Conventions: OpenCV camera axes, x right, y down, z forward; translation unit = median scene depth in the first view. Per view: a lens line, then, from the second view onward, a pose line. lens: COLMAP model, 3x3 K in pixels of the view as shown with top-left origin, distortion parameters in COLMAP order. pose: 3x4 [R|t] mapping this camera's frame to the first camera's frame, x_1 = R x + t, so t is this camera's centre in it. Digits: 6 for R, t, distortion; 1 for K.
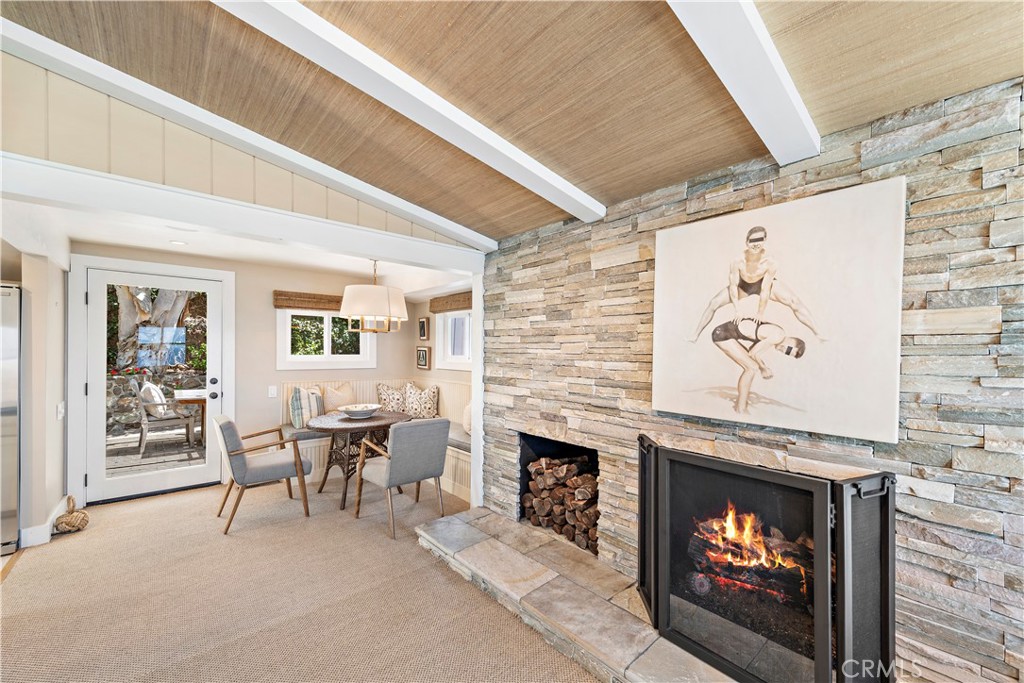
lens RADIAL K [[404.5, 0, 513.0], [0, 404.5, 352.1], [0, 0, 1]] dist [0.000822, -0.000050]
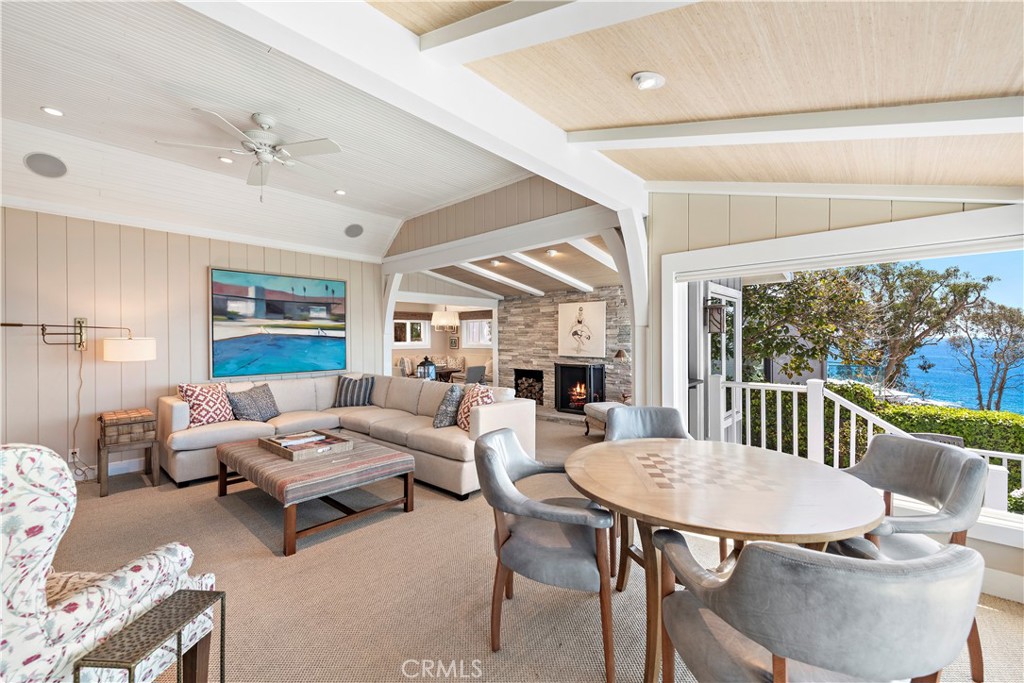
lens RADIAL K [[415.2, 0, 512.0], [0, 415.2, 341.5], [0, 0, 1]] dist [0.001206, -0.000287]
pose [[0.991882, -0.014447, 0.126341, -0.307165], [0.013367, 0.999867, 0.009389, -0.009430], [-0.126459, -0.007624, 0.991942, -1.541850]]
